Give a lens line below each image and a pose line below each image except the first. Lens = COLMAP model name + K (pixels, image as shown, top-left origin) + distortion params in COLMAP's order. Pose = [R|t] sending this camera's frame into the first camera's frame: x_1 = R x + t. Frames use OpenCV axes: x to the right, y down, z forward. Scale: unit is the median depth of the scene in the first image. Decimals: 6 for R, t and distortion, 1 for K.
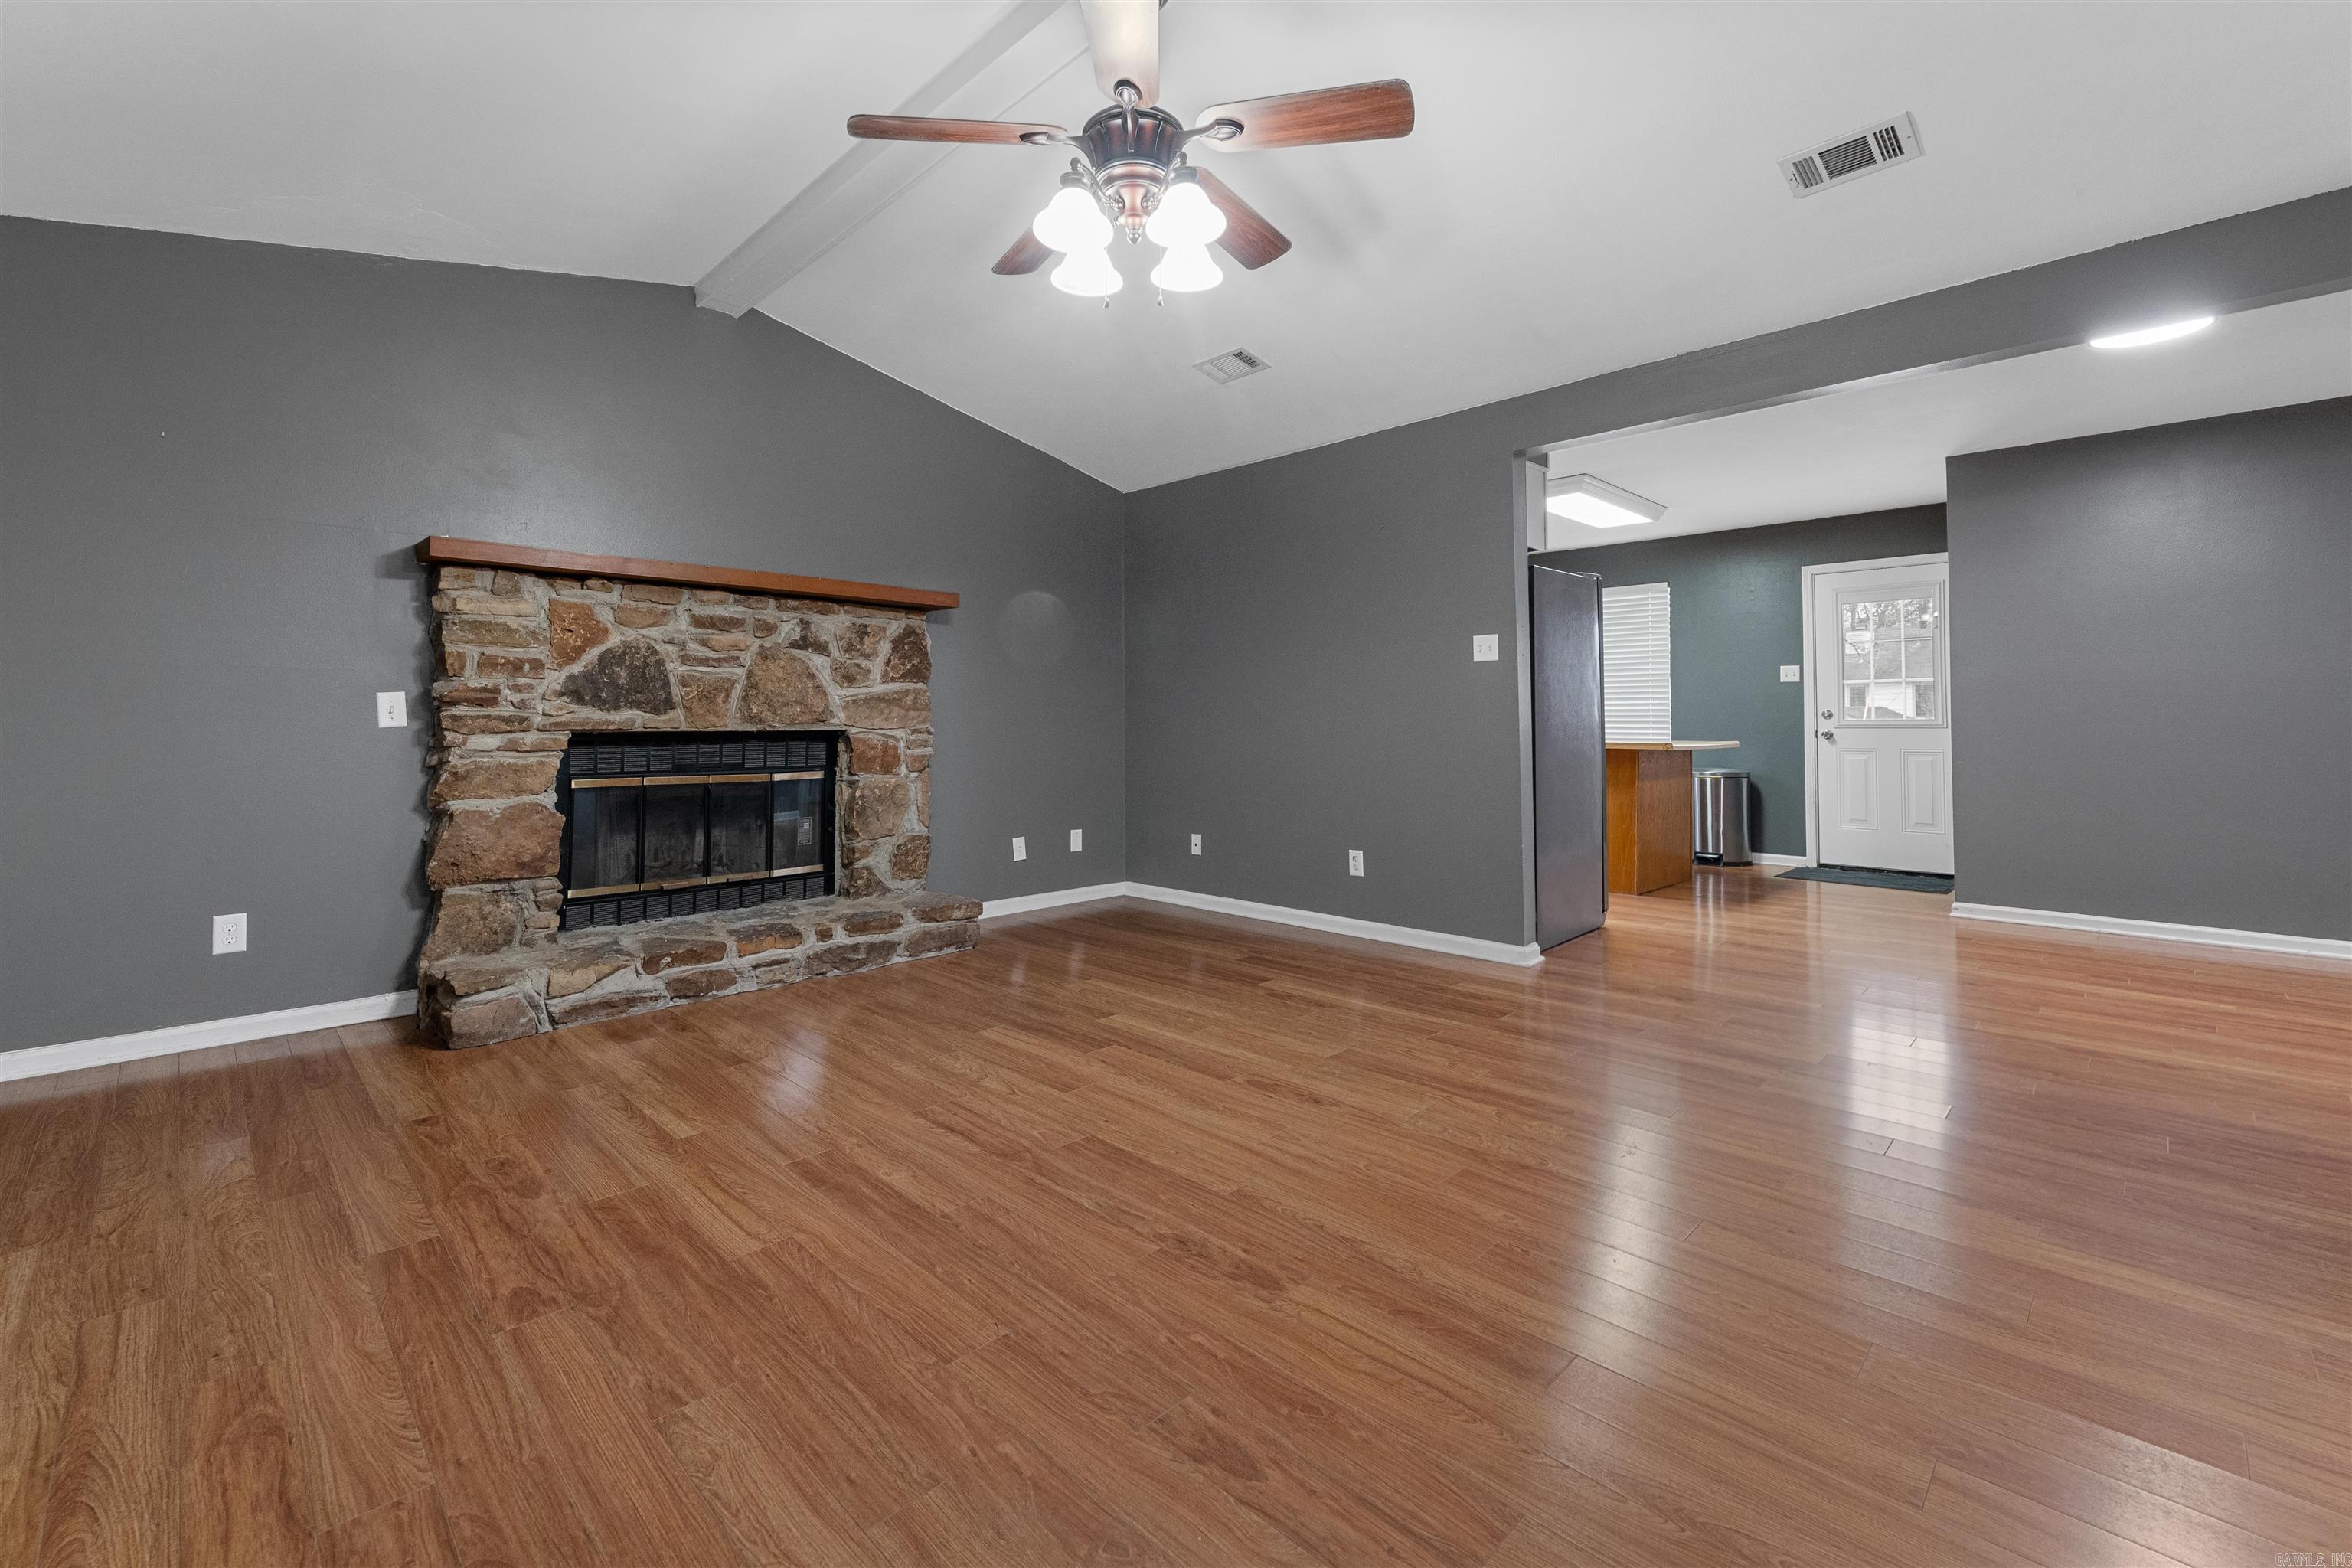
lens RADIAL K [[987.3, 0, 1183.9], [0, 987.3, 689.2], [0, 0, 1]] dist [-0.000593, -0.001065]
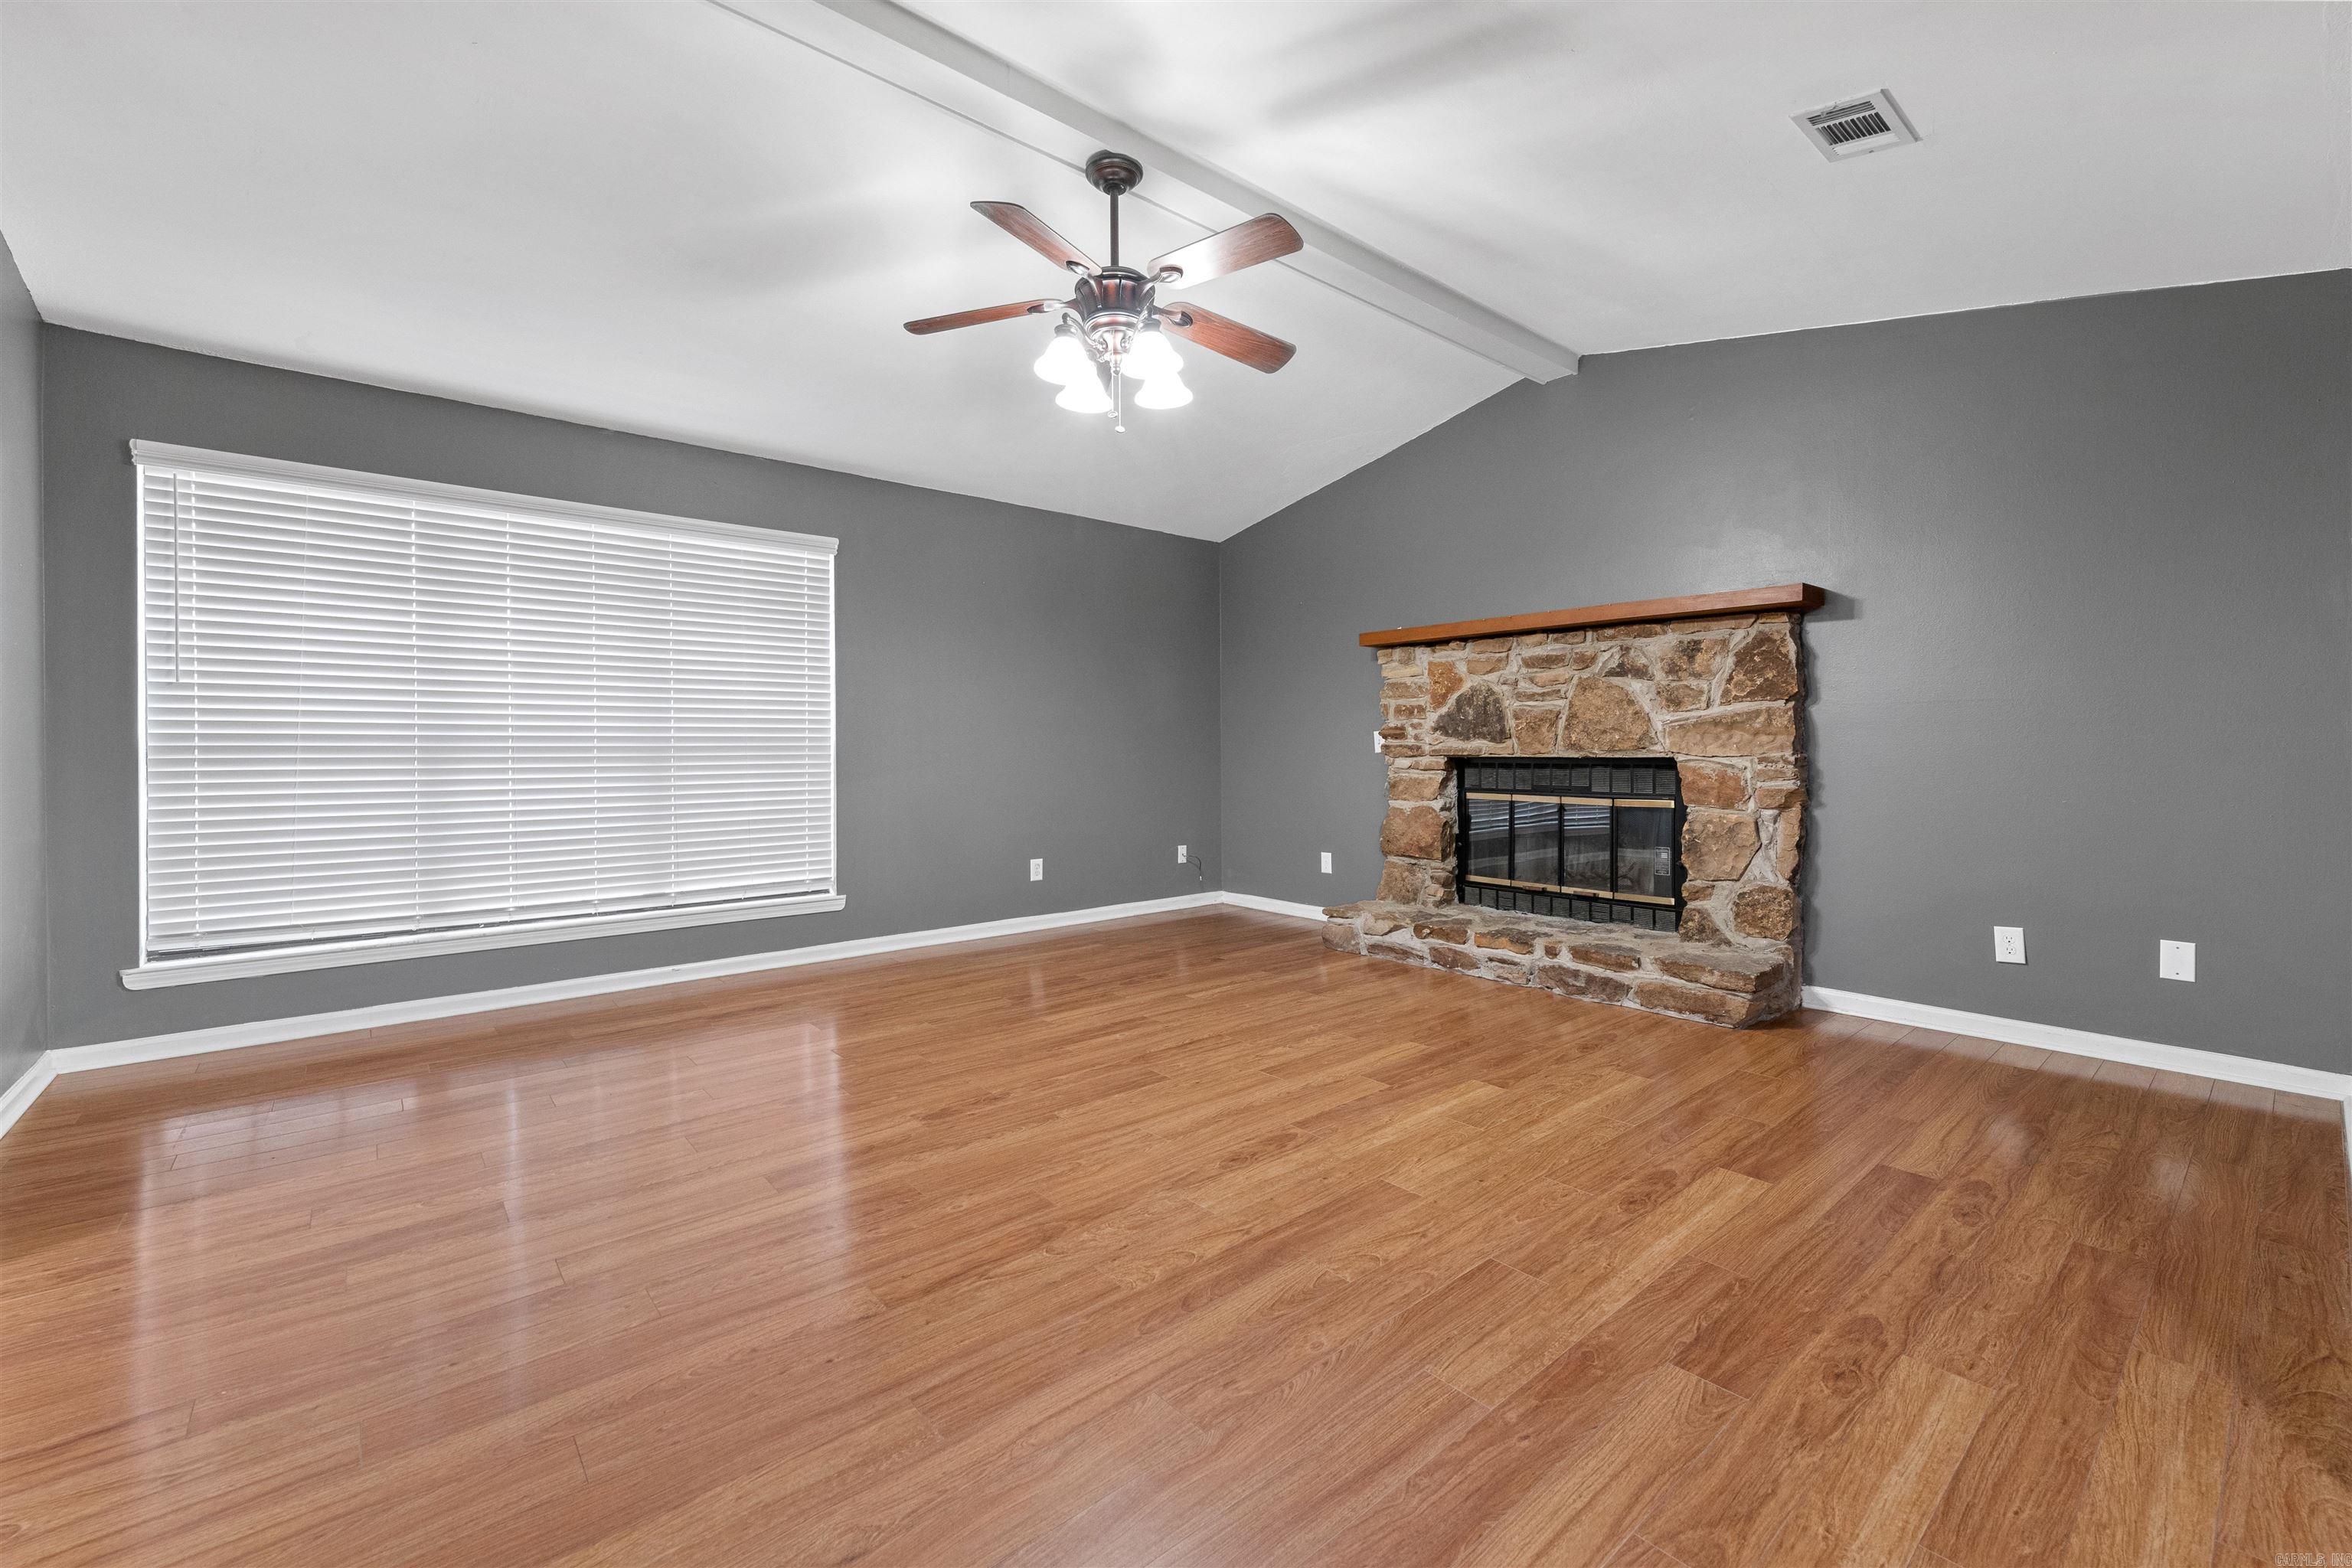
lens RADIAL K [[982.5, 0, 1158.8], [0, 982.5, 741.7], [0, 0, 1]] dist [0.013877, 0.000049]
pose [[-0.109276, -0.006468, -0.993990, 1.034757], [0.037588, 0.999237, -0.010635, 0.029711], [0.993301, -0.038525, -0.108949, 1.011216]]
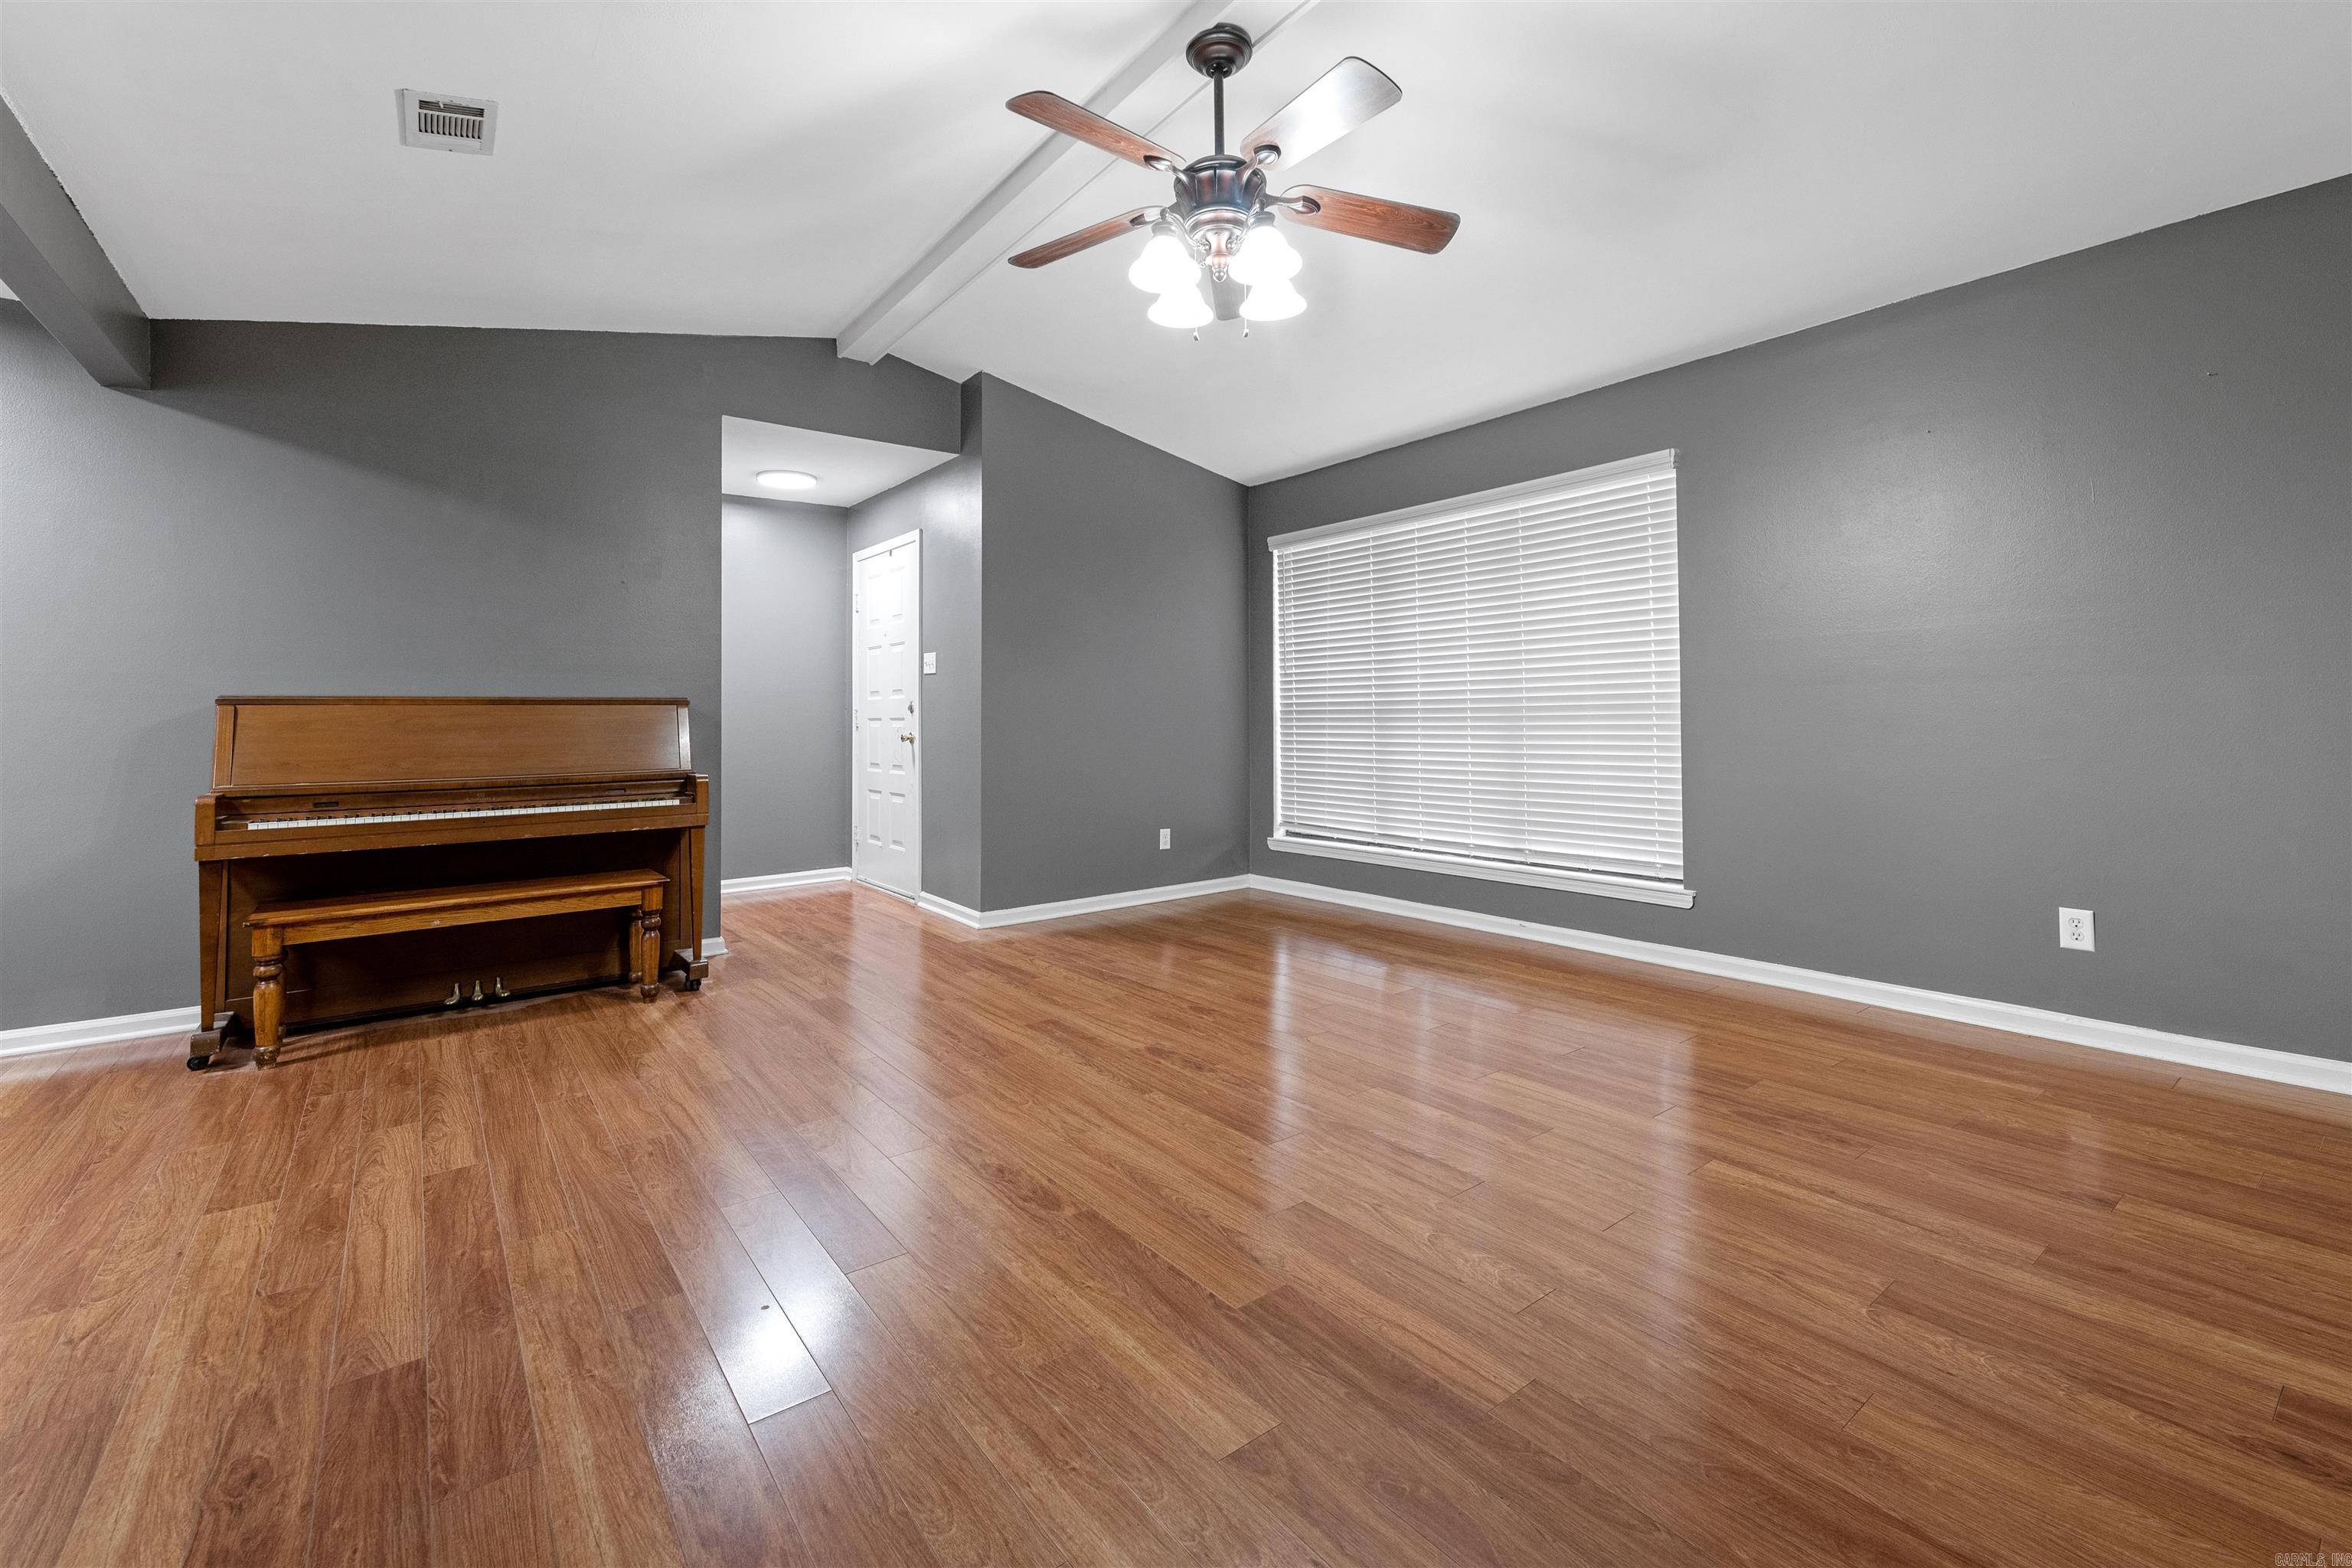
lens RADIAL K [[989.8, 0, 1163.0], [0, 989.8, 692.0], [0, 0, 1]] dist [0.002143, -0.001017]
pose [[-0.986927, 0.017267, 0.160238, -0.139308], [0.007922, 0.998240, -0.058775, 0.058653], [-0.160971, -0.056737, -0.985327, 1.772691]]
